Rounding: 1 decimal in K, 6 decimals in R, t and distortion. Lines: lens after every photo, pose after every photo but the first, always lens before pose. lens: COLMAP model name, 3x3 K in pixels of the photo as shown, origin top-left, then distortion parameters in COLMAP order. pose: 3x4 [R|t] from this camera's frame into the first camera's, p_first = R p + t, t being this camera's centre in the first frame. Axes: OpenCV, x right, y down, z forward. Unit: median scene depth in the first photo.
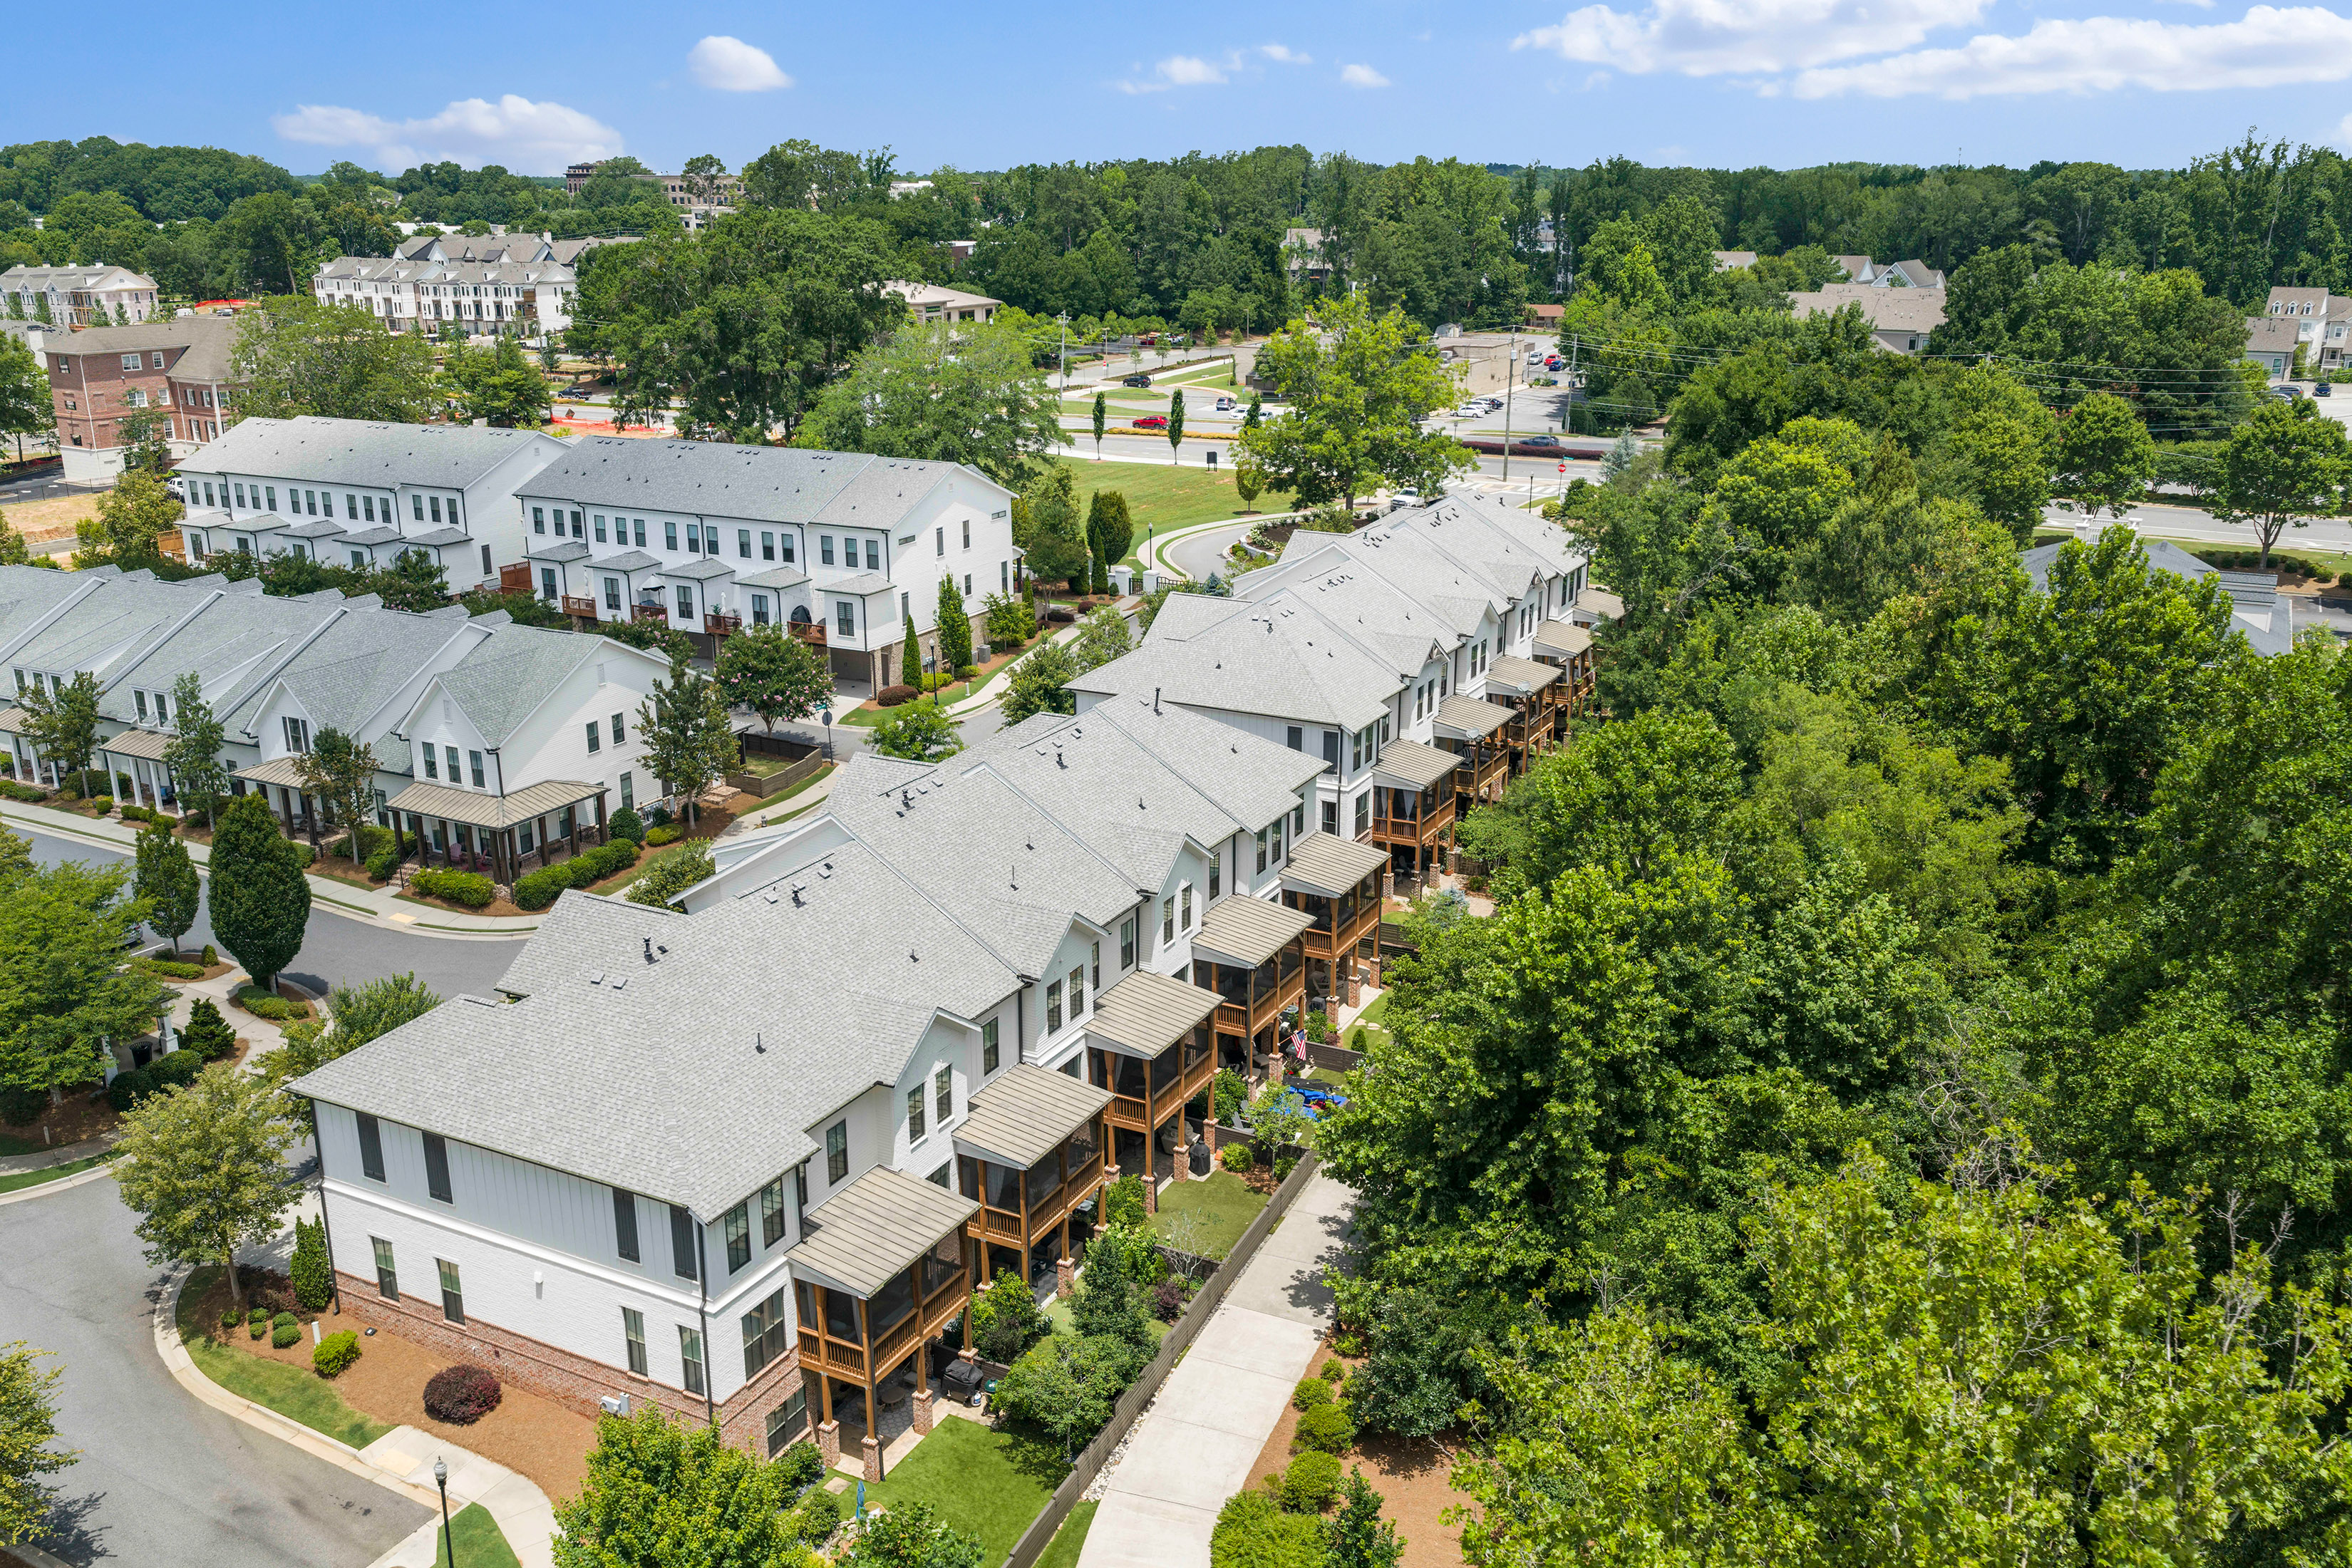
lens RADIAL K [[1962.0, 0, 1190.4], [0, 1962.0, 782.0], [0, 0, 1]] dist [0.015836, -0.001535]
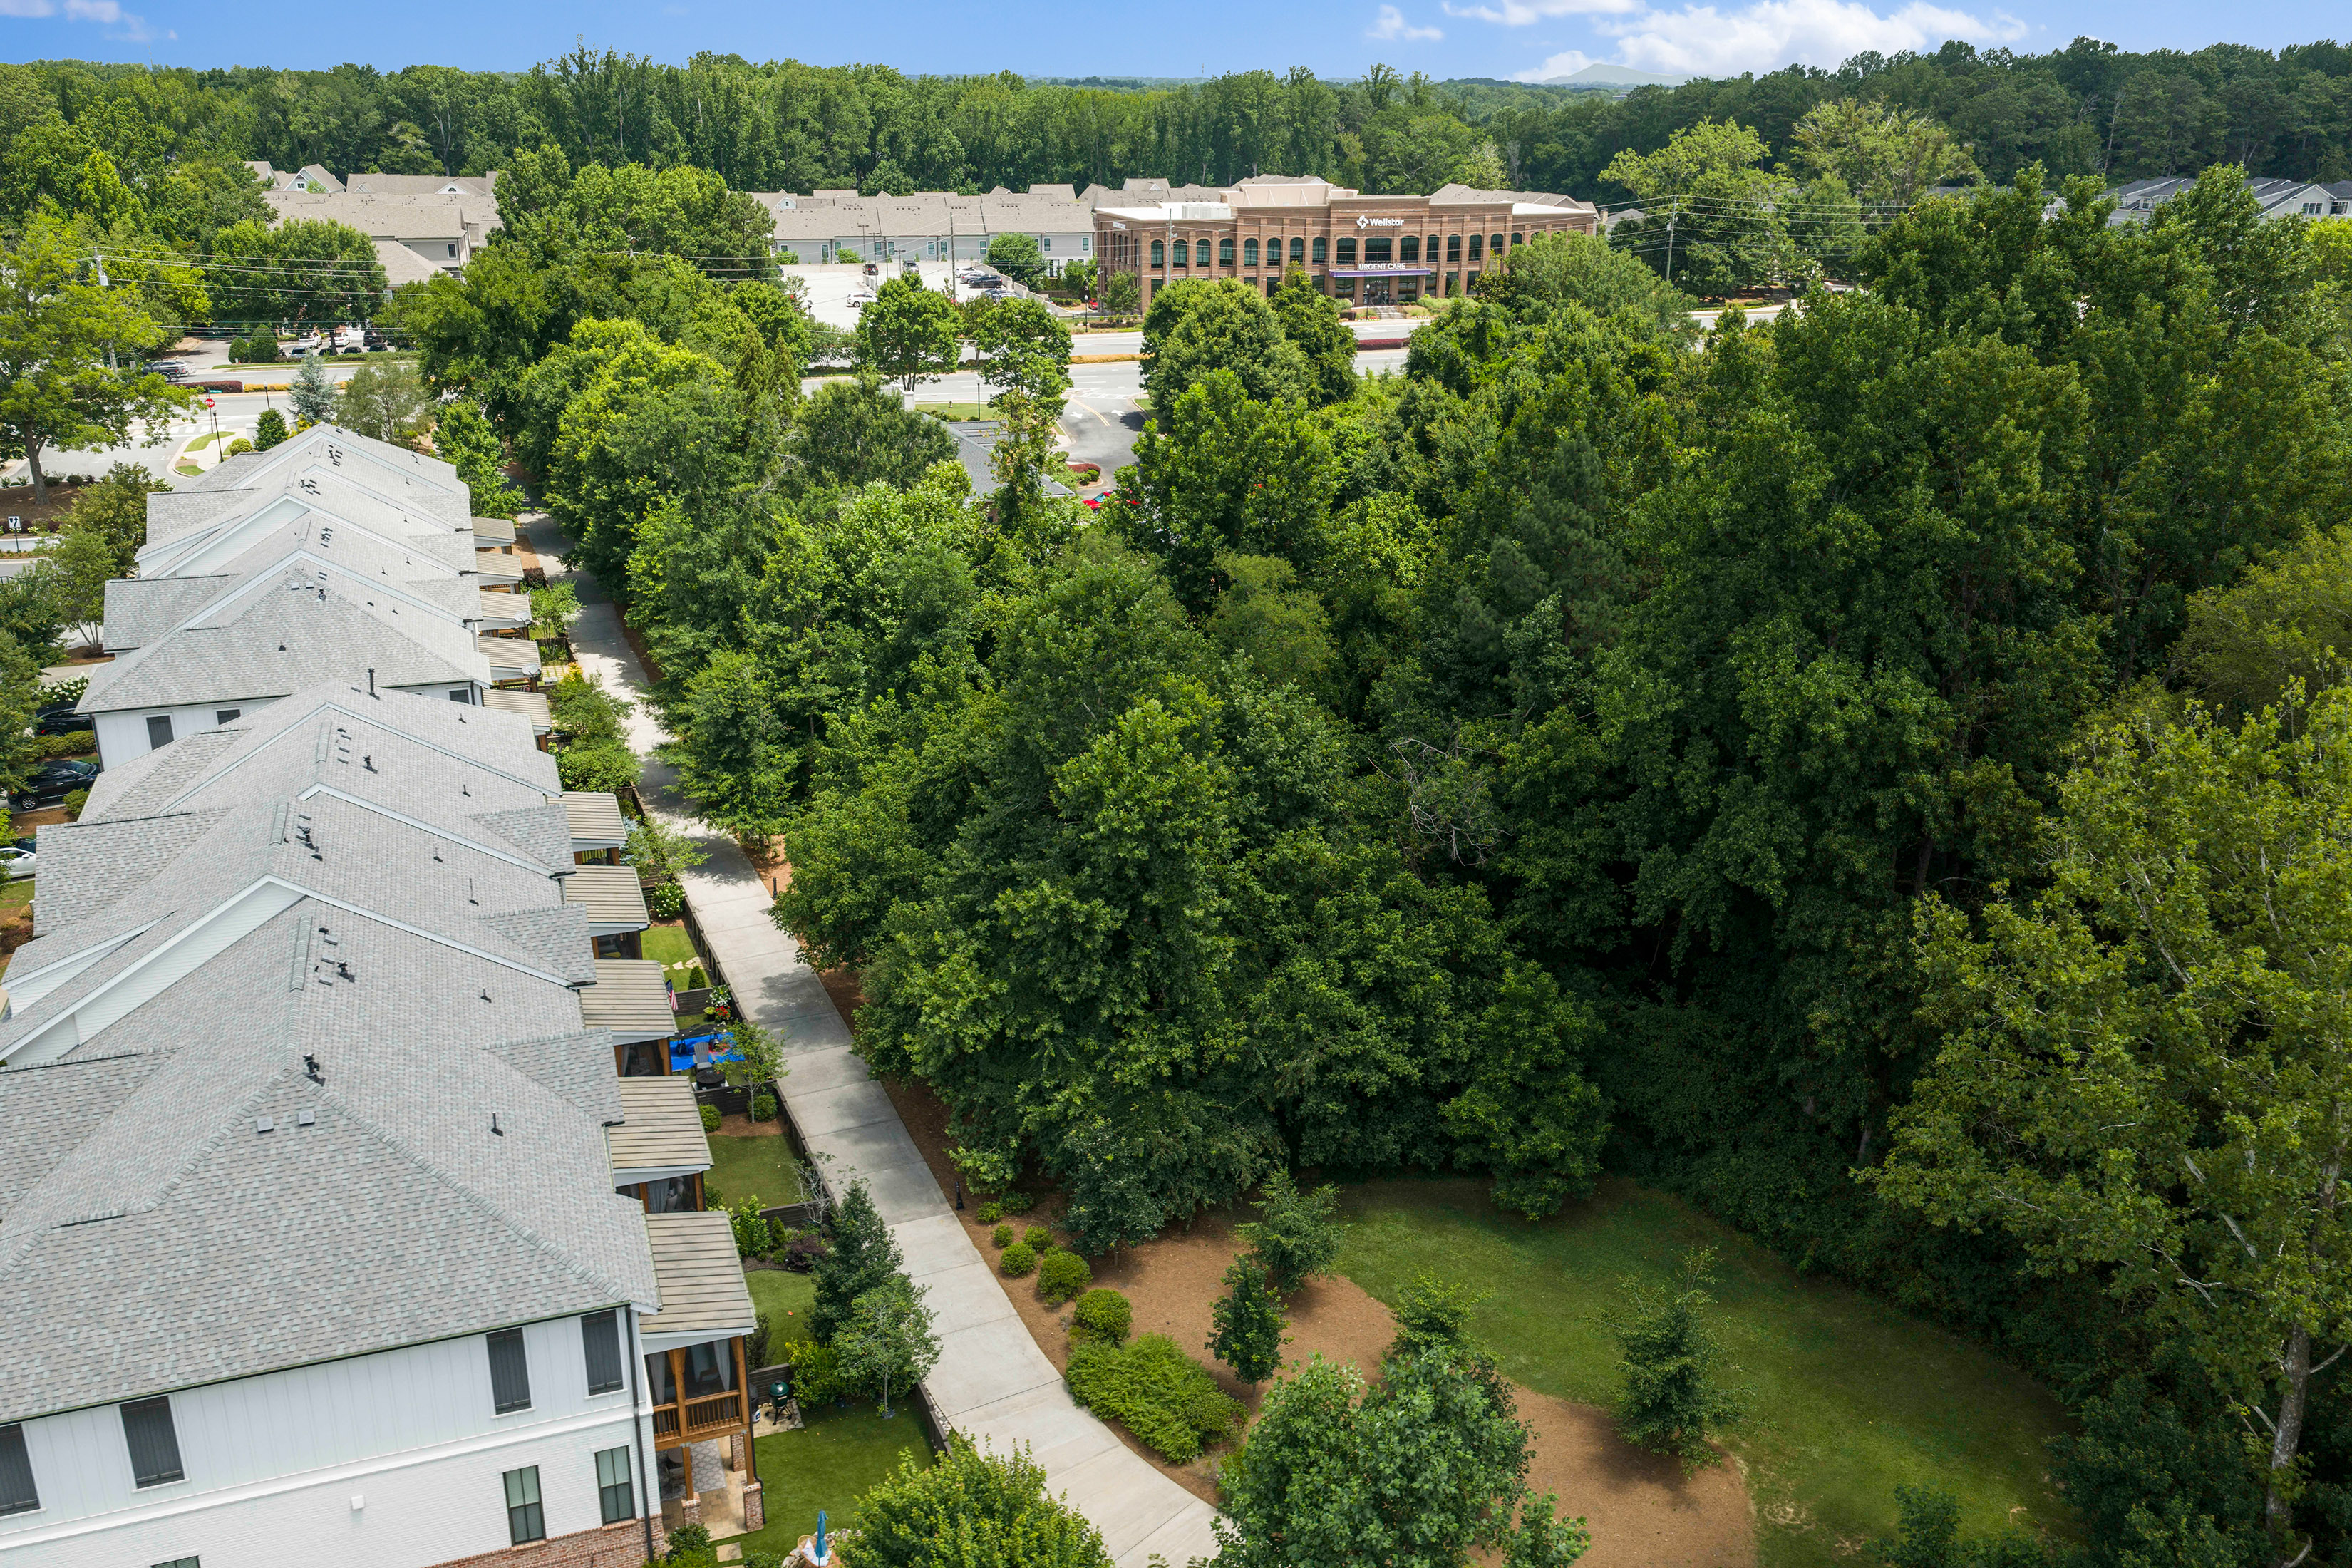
lens RADIAL K [[1962.0, 0, 1190.4], [0, 1962.0, 782.0], [0, 0, 1]] dist [0.015836, -0.001535]
pose [[0.681994, -0.241607, 0.690297, -0.414027], [0.210765, 0.968742, 0.130835, -0.039859], [-0.700331, 0.056262, 0.711598, 0.143333]]
